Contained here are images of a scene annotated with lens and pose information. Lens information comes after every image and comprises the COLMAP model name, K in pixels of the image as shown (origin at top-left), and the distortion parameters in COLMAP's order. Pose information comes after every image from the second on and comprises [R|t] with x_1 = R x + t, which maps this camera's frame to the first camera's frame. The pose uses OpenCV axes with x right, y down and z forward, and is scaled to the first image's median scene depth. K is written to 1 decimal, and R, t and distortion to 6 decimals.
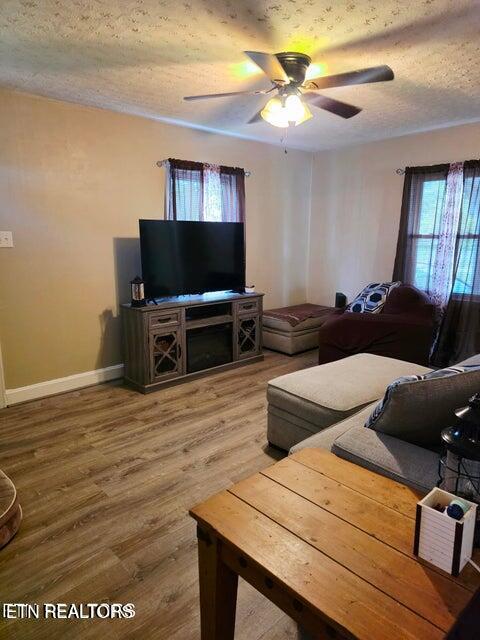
lens RADIAL K [[432.4, 0, 242.5], [0, 432.4, 315.7], [0, 0, 1]] dist [0.068492, -0.077169]
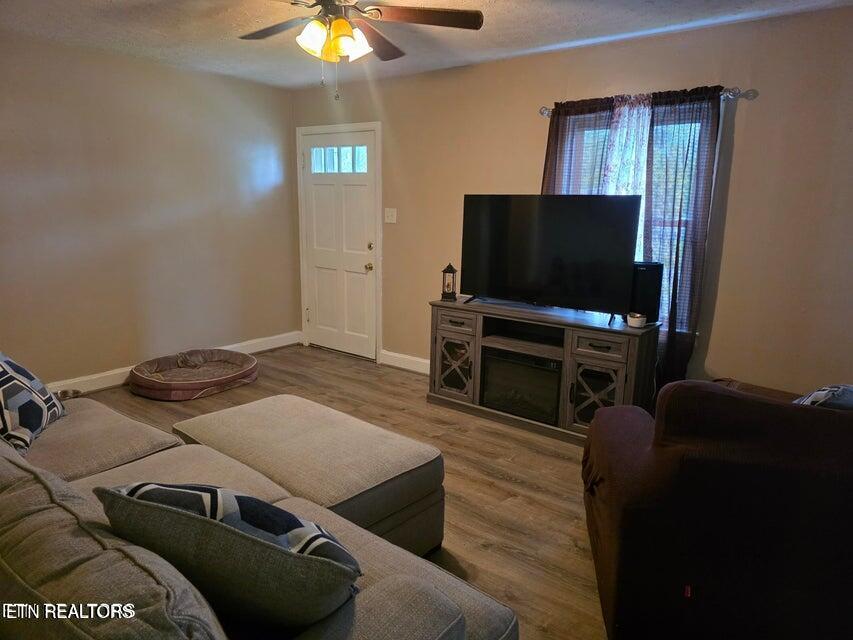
lens RADIAL K [[576.3, 0, 446.2], [0, 576.3, 324.1], [0, 0, 1]] dist [0.068492, -0.077169]
pose [[0.150262, 0.196354, -0.968951, 0.884309], [-0.203395, 0.965253, 0.164063, -0.165490], [0.967498, 0.172428, 0.184978, 0.844741]]
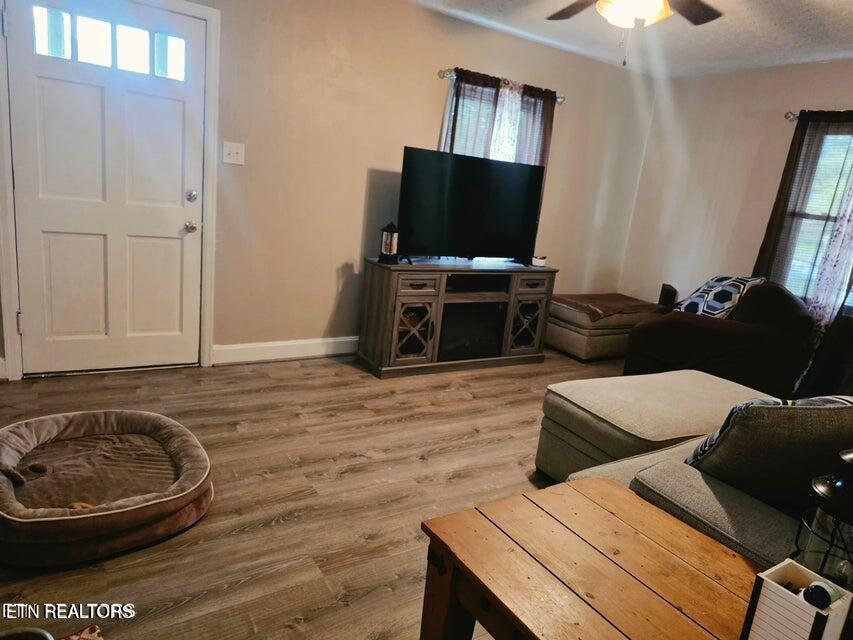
lens RADIAL K [[582.5, 0, 426.5], [0, 582.5, 320.0], [0, 0, 1]] dist [0.044709, -0.046150]
pose [[0.977412, 0.144805, -0.153941, -0.003705], [-0.138724, 0.989089, 0.049590, 0.018265], [0.159442, -0.027115, 0.986835, 0.011008]]
